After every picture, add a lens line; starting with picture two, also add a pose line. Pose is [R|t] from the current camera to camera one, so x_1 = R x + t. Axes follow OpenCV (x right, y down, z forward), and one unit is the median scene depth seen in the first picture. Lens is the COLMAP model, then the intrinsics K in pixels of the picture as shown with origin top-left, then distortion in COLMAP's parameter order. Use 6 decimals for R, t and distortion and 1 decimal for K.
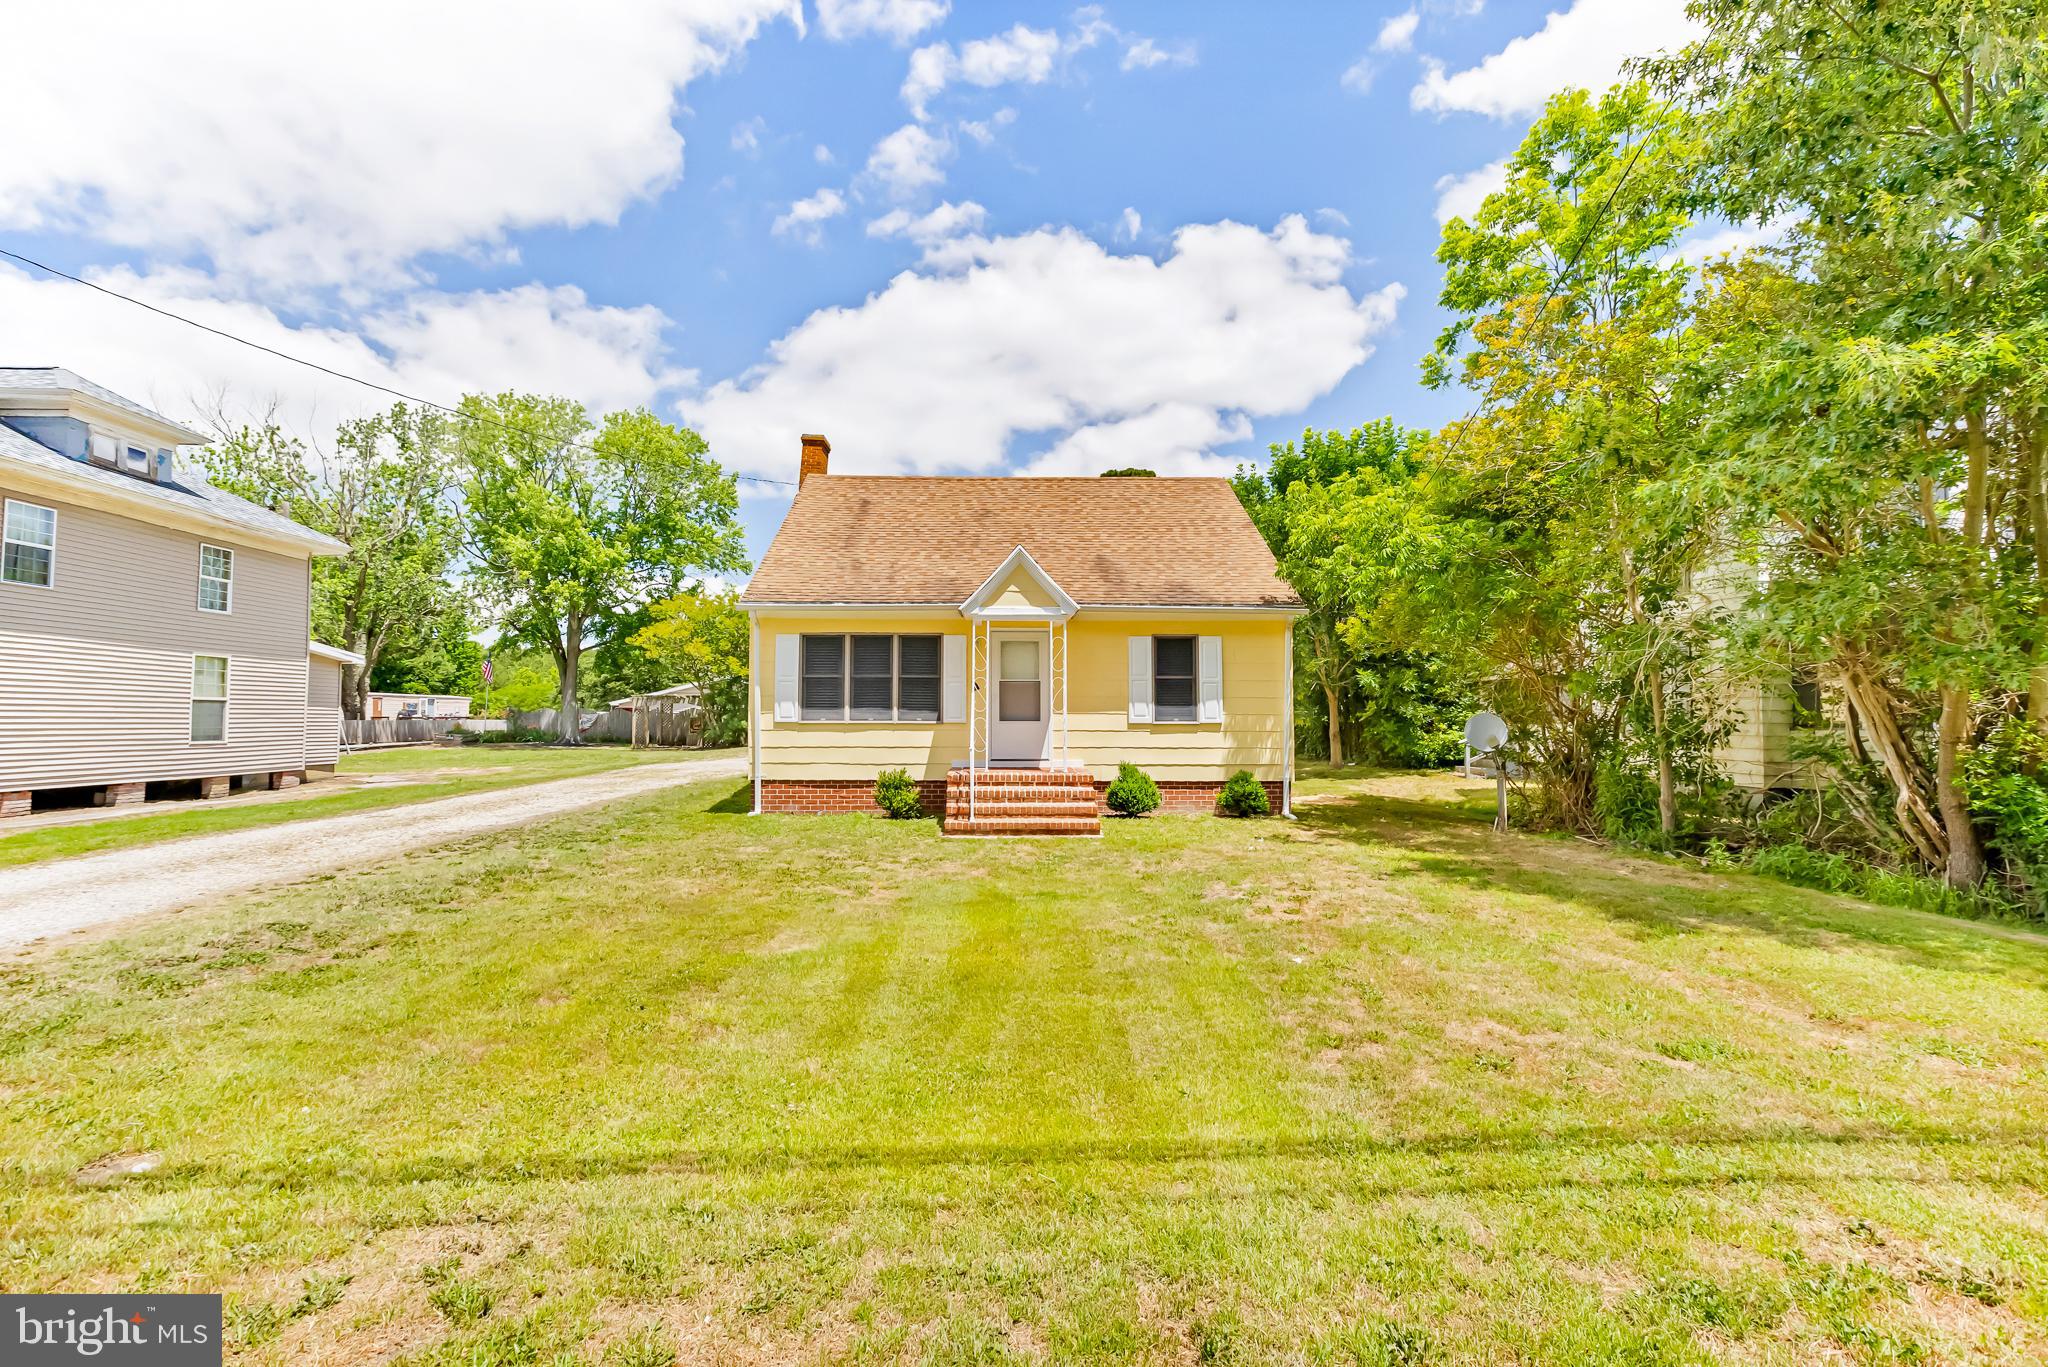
lens RADIAL K [[922.7, 0, 1022.3], [0, 922.7, 669.9], [0, 0, 1]] dist [0.021055, 0.001645]
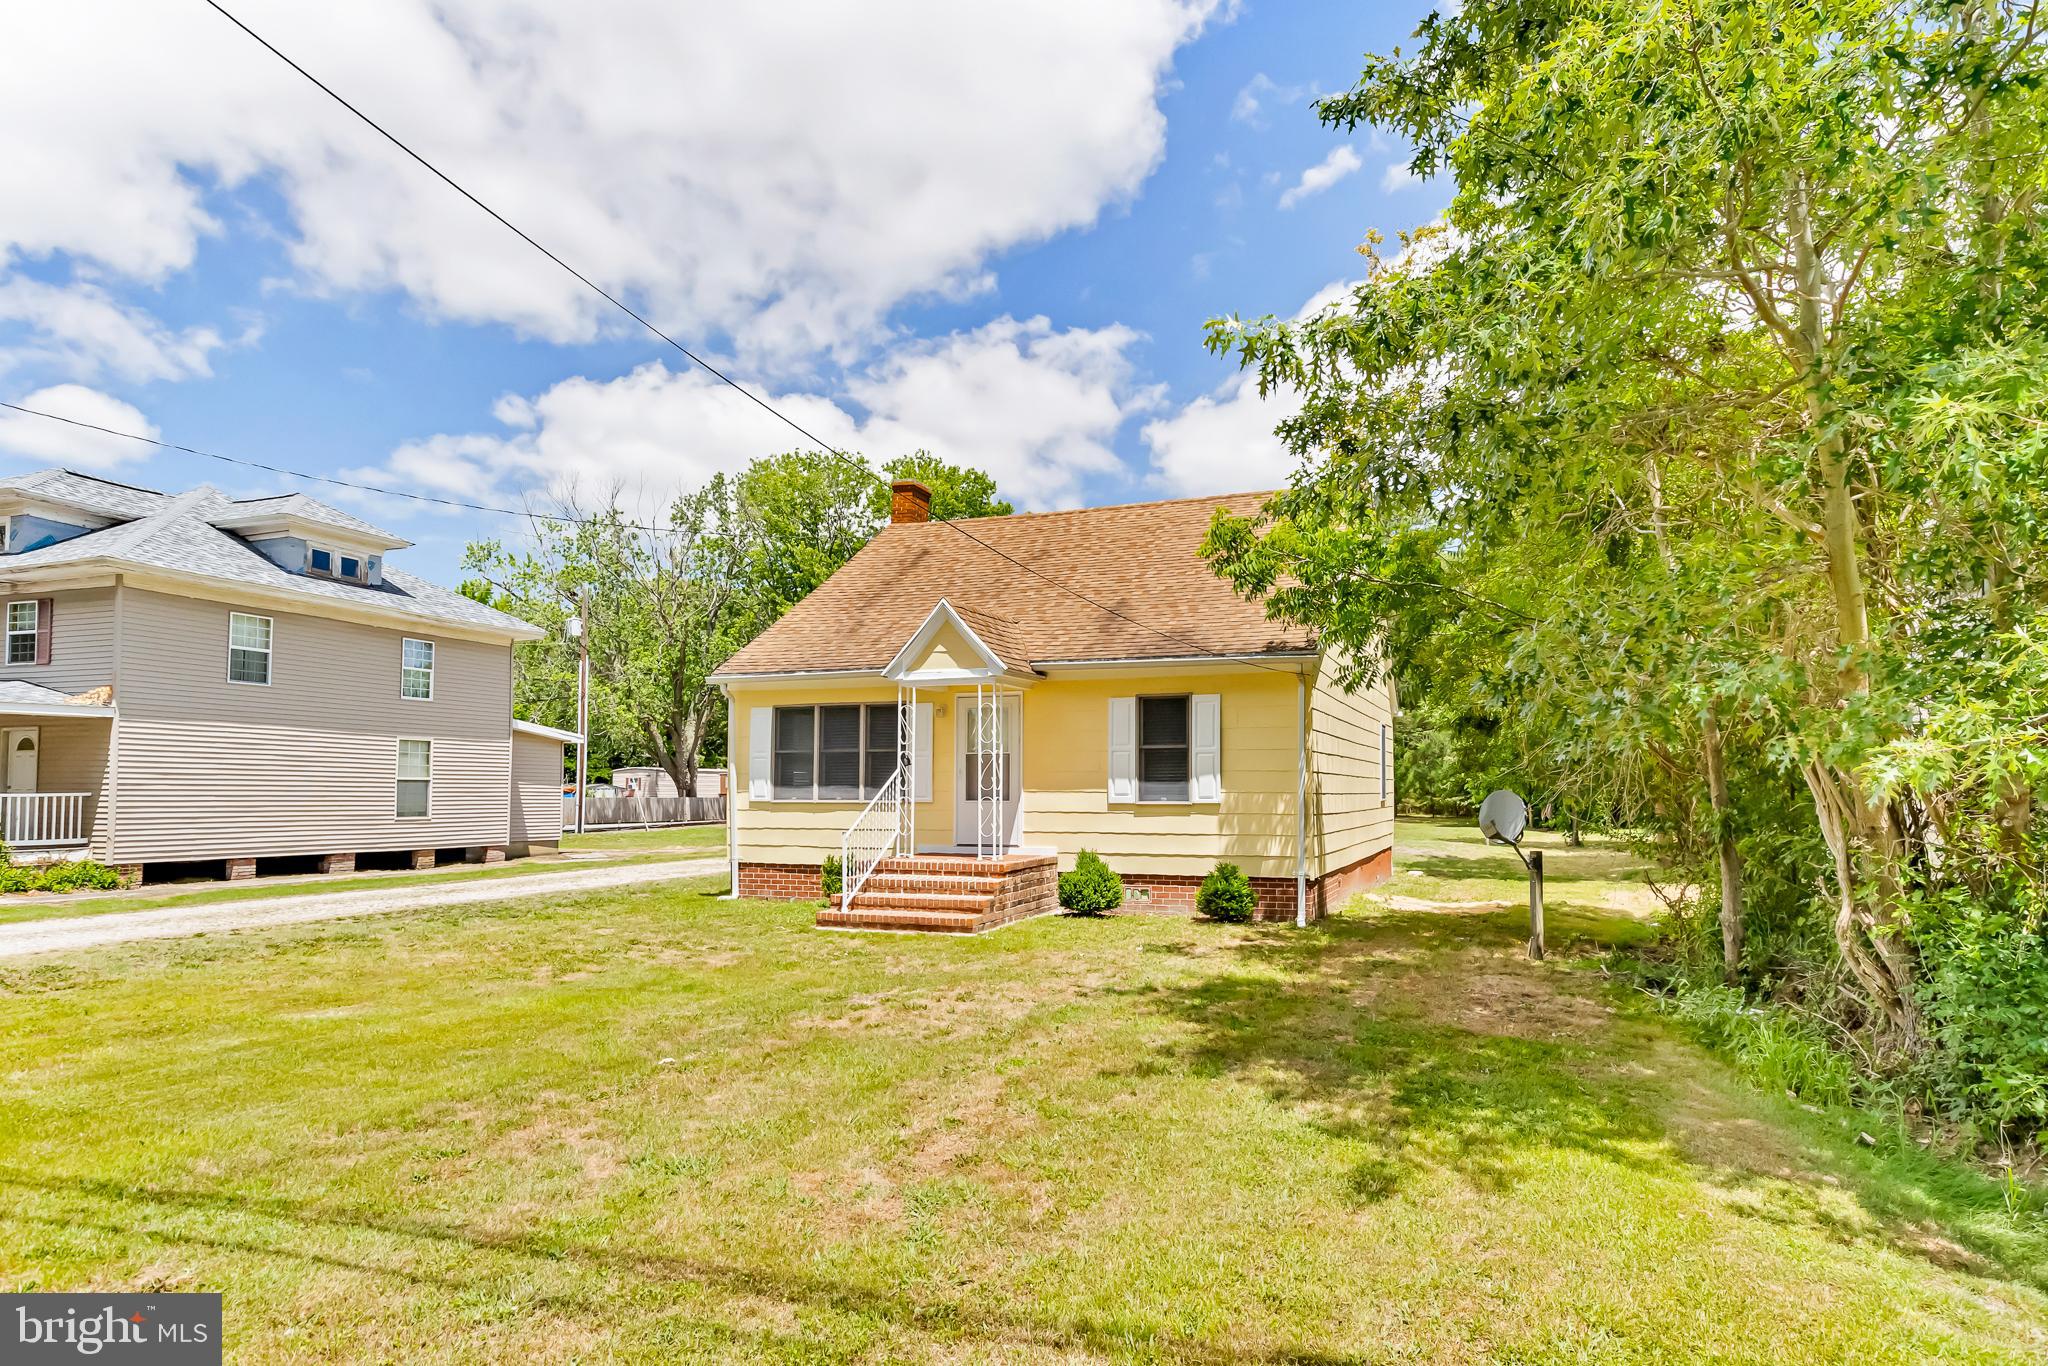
lens RADIAL K [[1128.2, 0, 1023.9], [0, 1128.2, 755.2], [0, 0, 1]] dist [0.005160, 0.000163]
pose [[0.932594, -0.013756, -0.360665, 0.406424], [0.019731, 0.999722, 0.012891, 0.000210], [0.360387, -0.019138, 0.932606, 0.031851]]
